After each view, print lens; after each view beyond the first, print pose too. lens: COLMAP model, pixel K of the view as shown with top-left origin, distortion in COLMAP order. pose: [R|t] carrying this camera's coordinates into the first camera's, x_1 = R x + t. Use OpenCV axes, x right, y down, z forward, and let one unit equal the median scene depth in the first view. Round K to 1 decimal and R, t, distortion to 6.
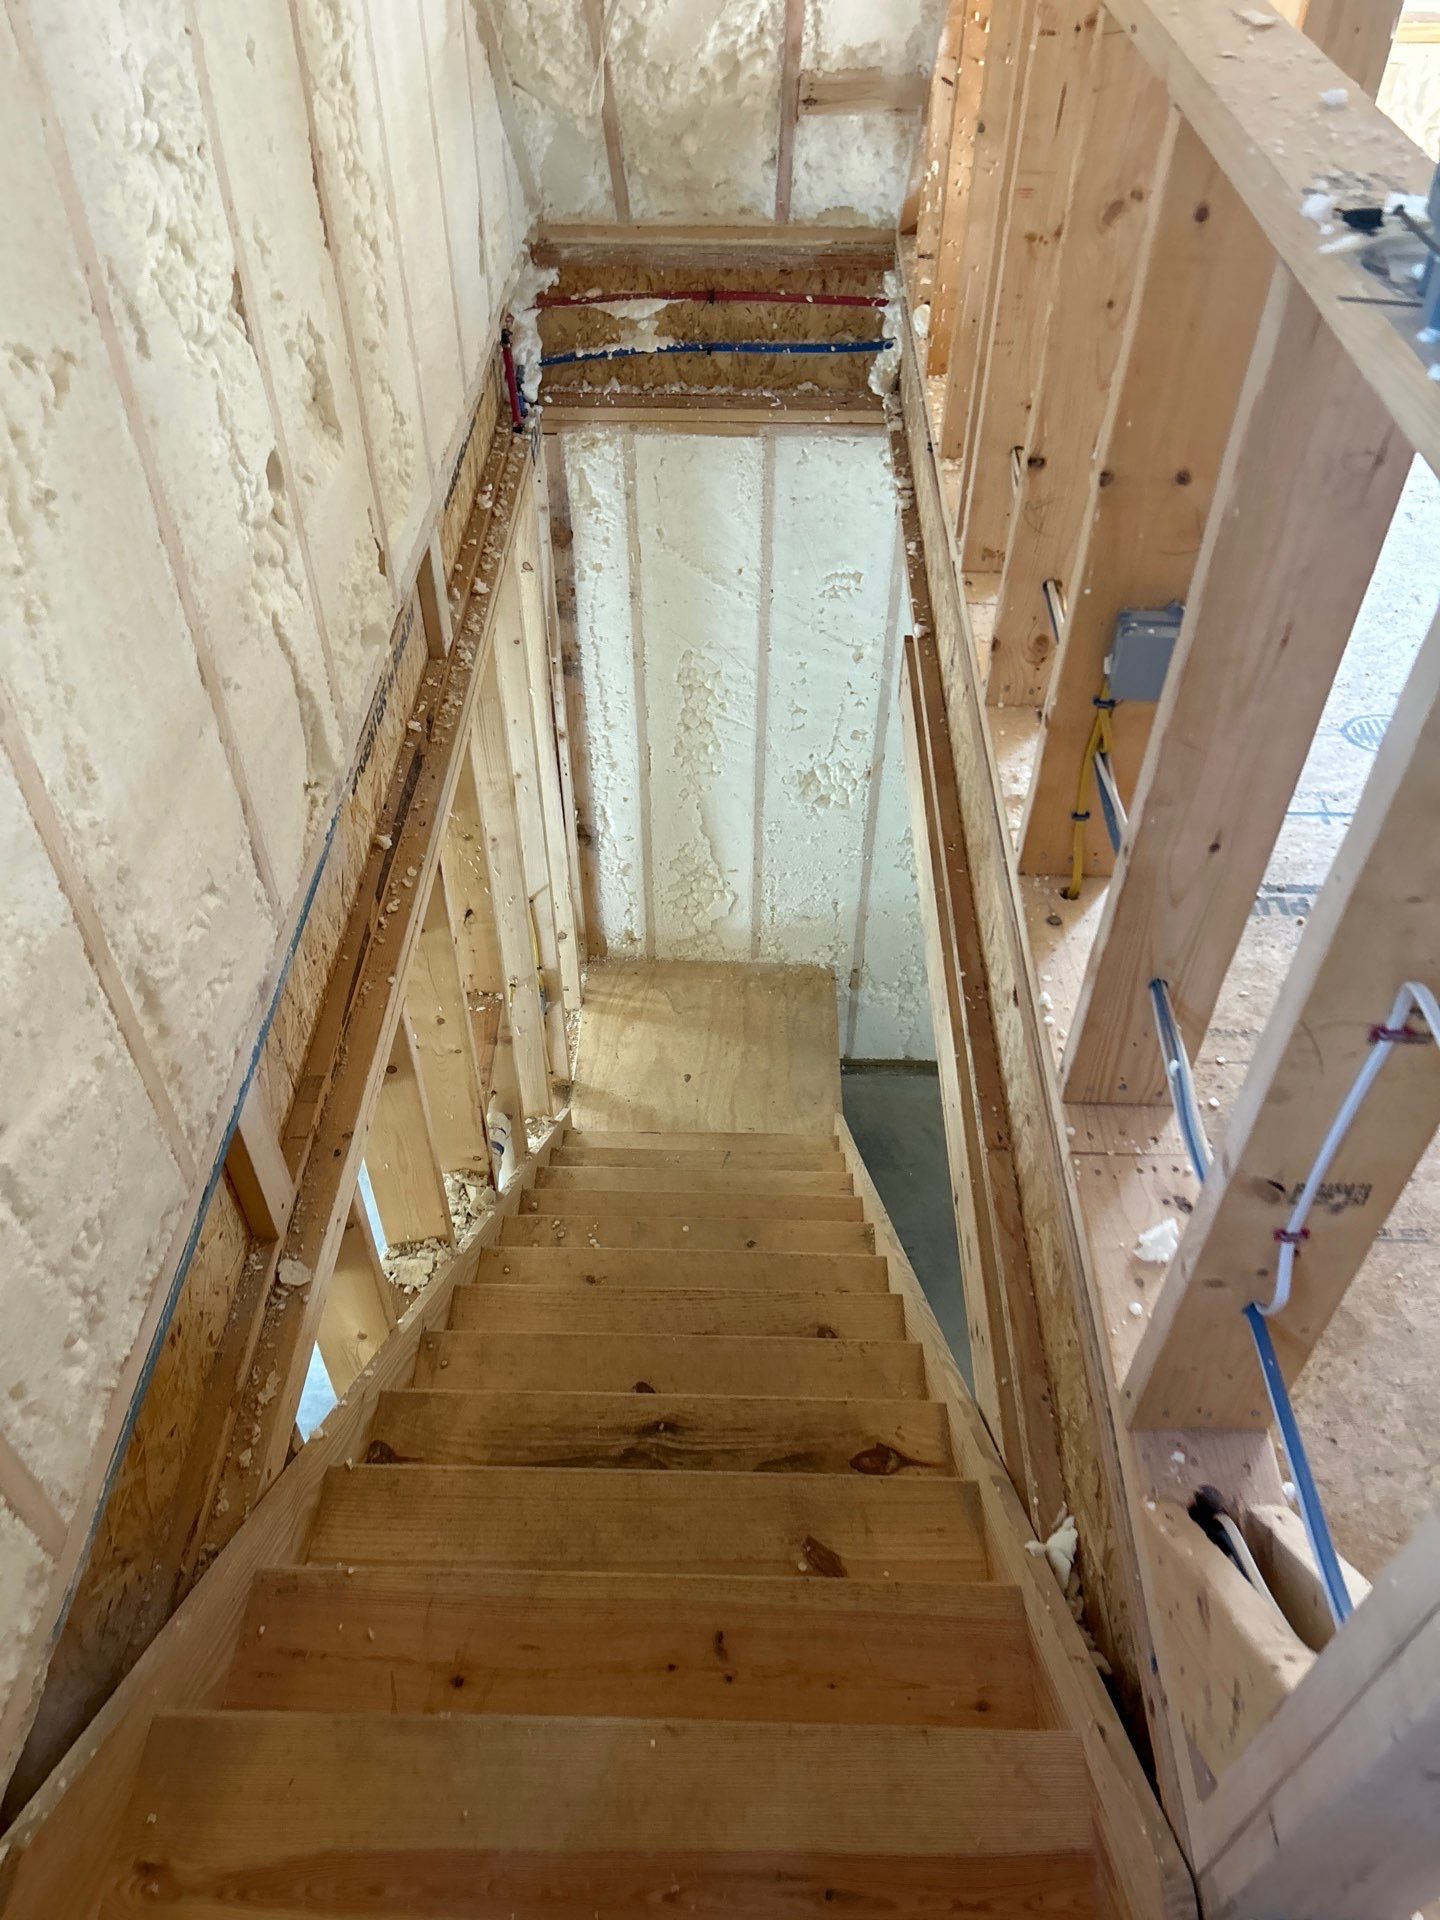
lens RADIAL K [[1441.1, 0, 722.1], [0, 1441.1, 965.9], [0, 0, 1]] dist [0.047240, -0.050731]
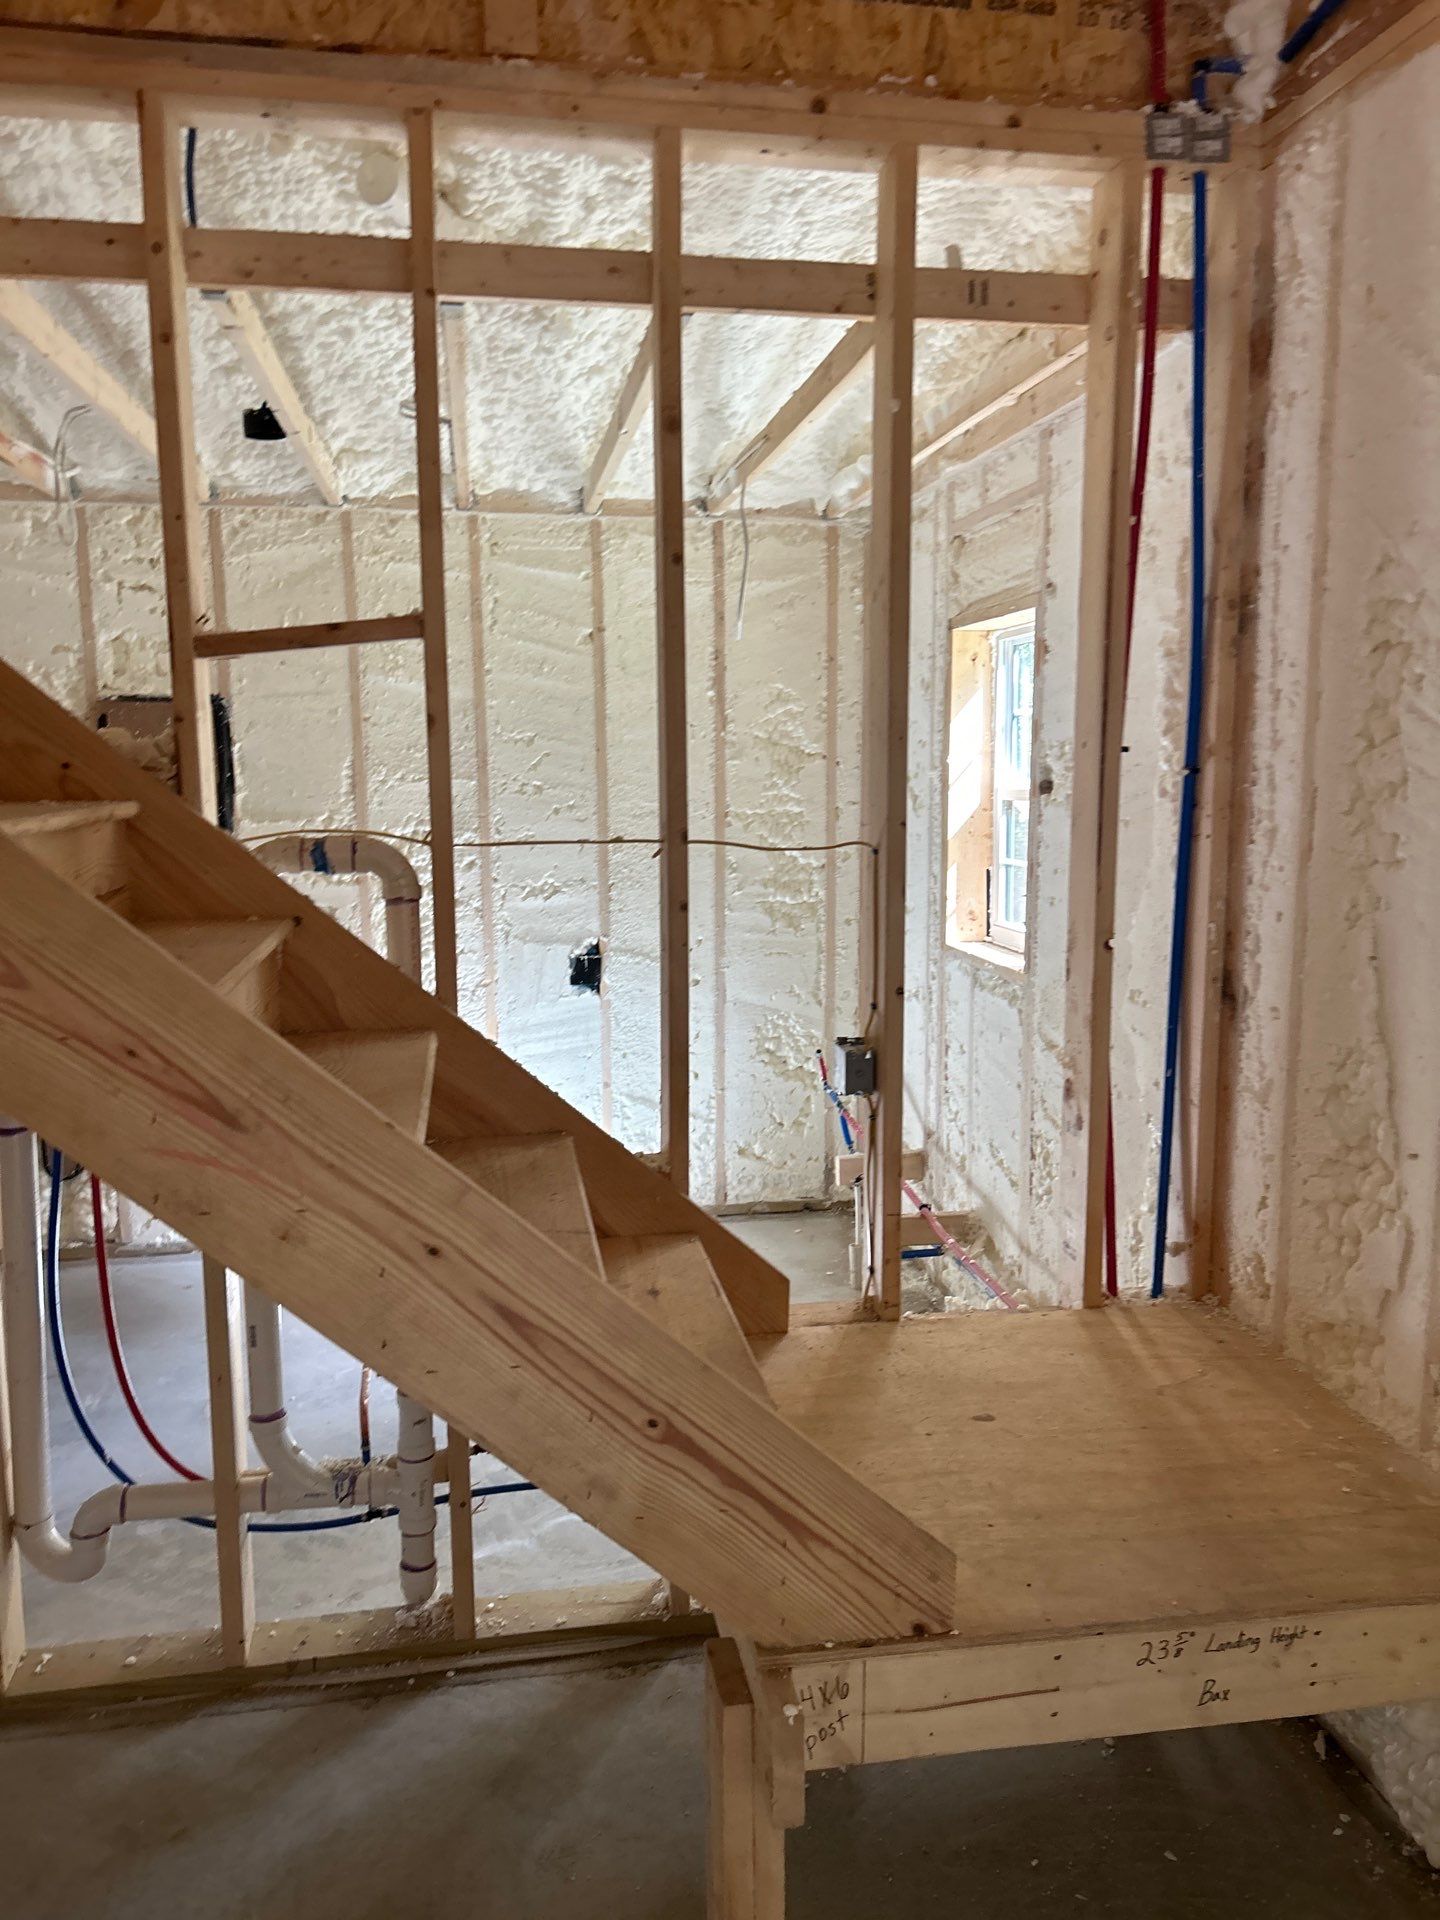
lens RADIAL K [[1441.1, 0, 723.0], [0, 1441.1, 950.7], [0, 0, 1]] dist [0.047240, -0.050731]
pose [[0.181182, 0.116450, -0.976531, 0.425234], [-0.683141, 0.729202, -0.039791, 0.049605], [0.707454, 0.674318, 0.211670, 0.826756]]
